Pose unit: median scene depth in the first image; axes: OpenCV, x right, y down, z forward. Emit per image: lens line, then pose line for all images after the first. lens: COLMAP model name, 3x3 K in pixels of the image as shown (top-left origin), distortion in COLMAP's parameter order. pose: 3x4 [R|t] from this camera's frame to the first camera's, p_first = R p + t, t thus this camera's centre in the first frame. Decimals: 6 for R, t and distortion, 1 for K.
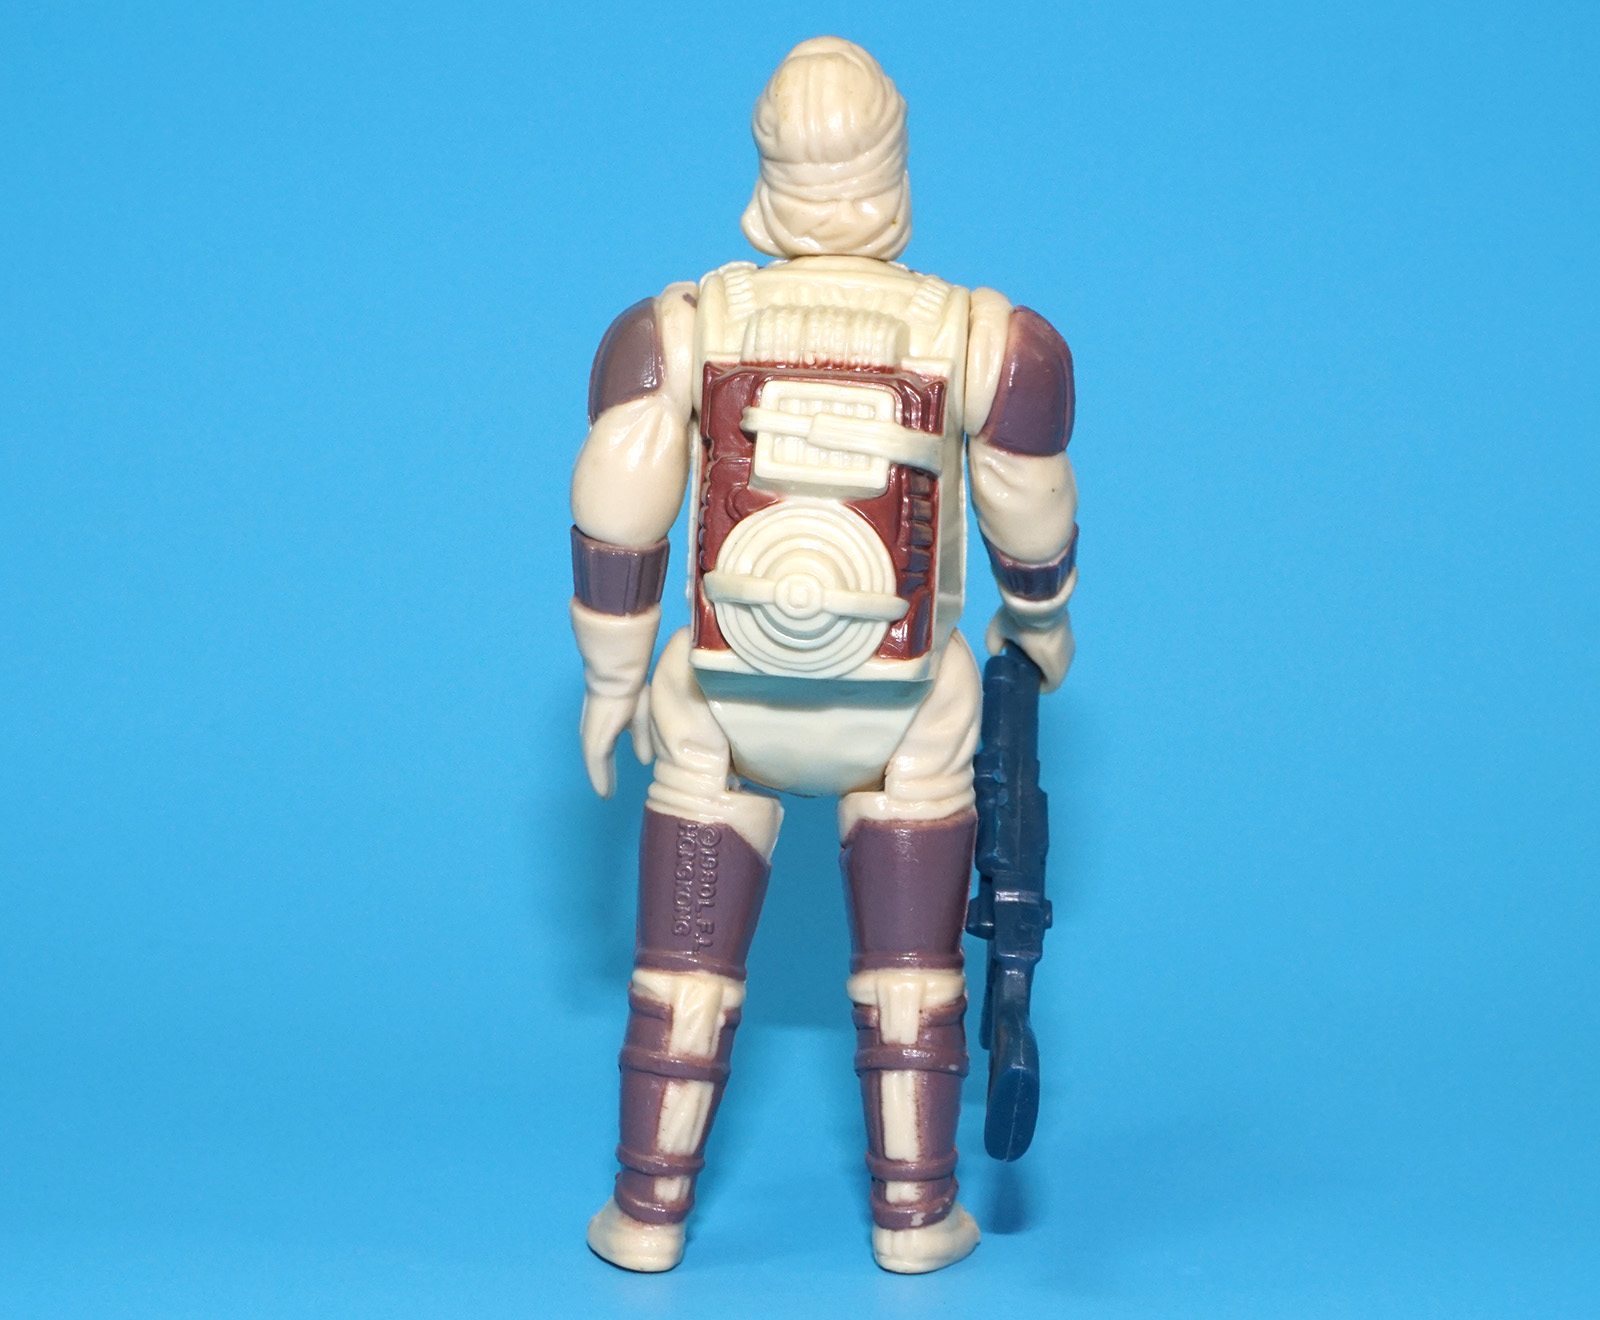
lens RADIAL K [[3862.3, 0, 800.0], [0, 3862.3, 660.0], [0, 0, 1]] dist [-0.037738, 0.151272]
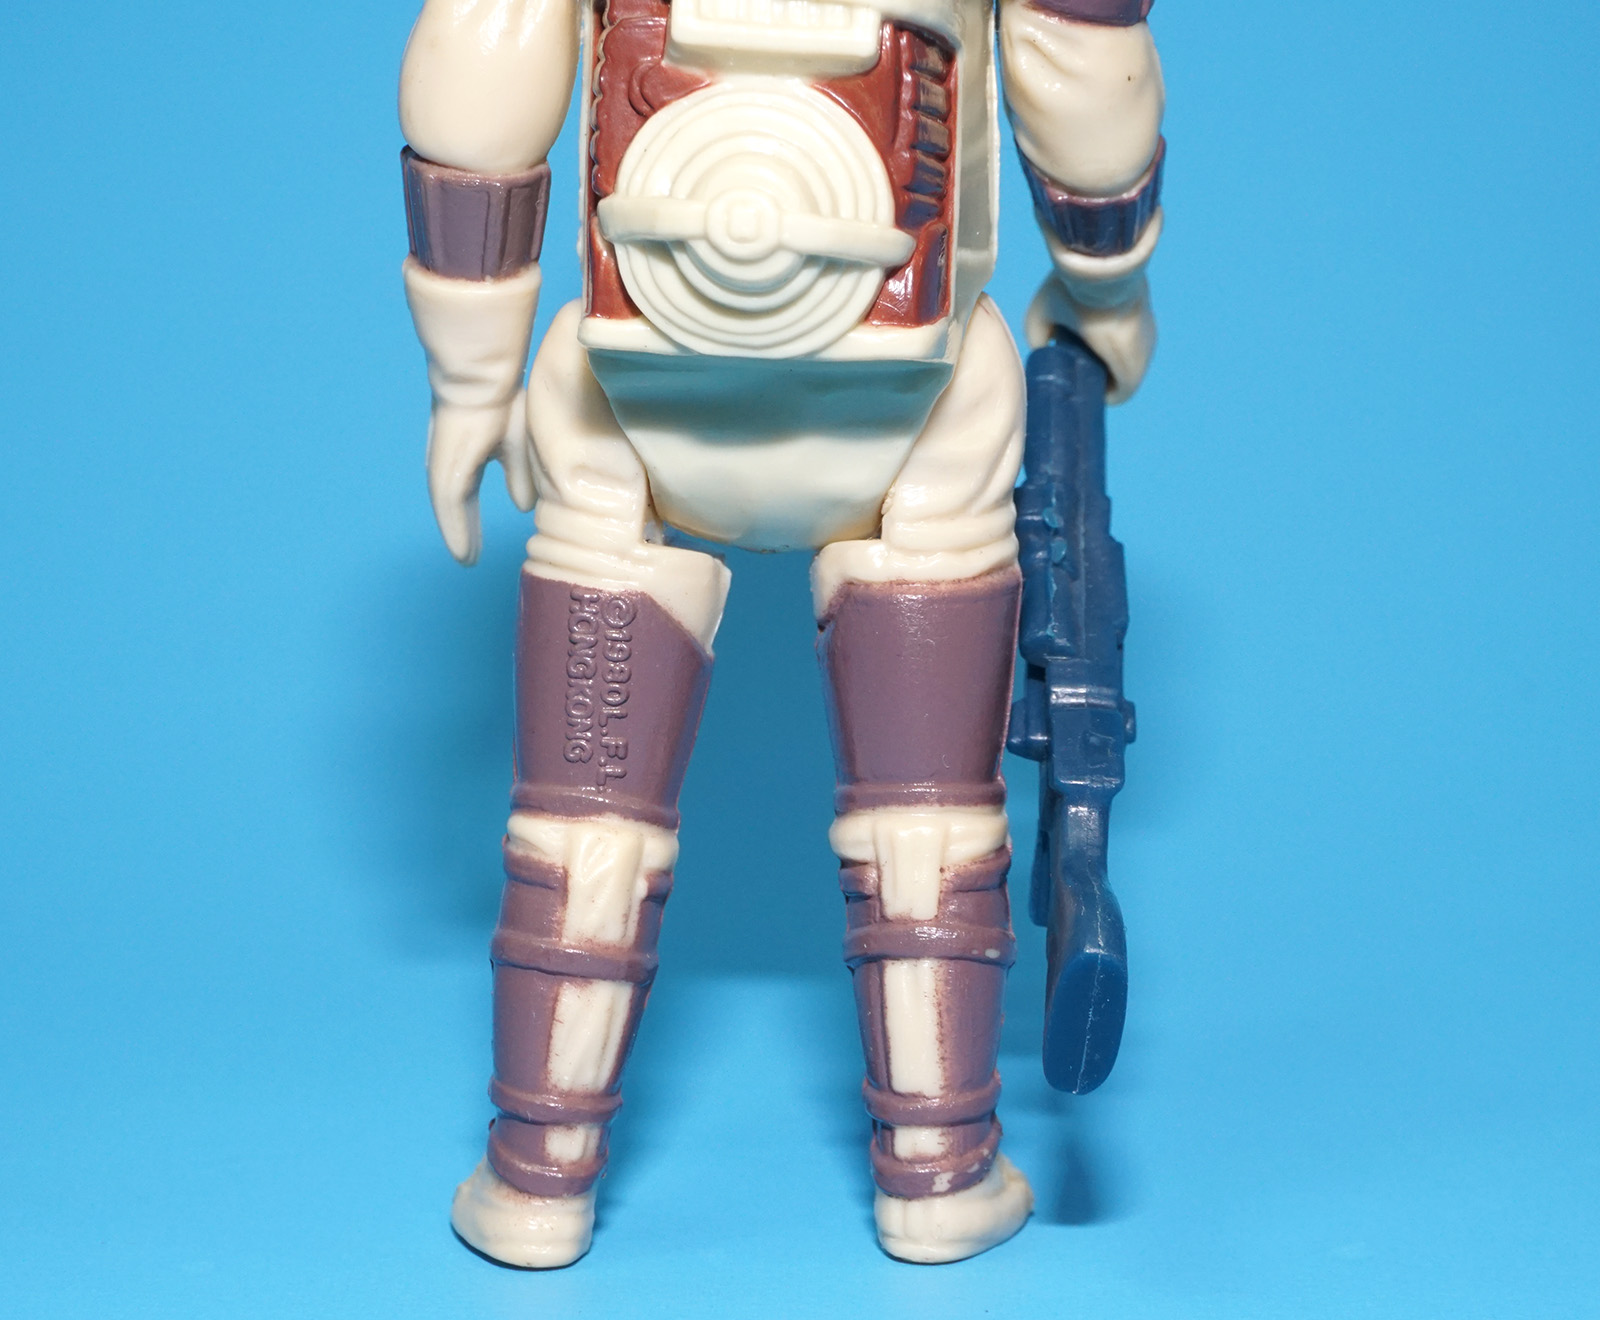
lens RADIAL K [[3810.7, 0, 800.0], [0, 3810.7, 660.0], [0, 0, 1]] dist [0.012660, -0.066318]
pose [[0.999842, -0.017625, 0.002312, 0.006038], [0.017558, 0.999494, 0.026513, 0.037173], [-0.002778, -0.026468, 0.999646, 0.346519]]
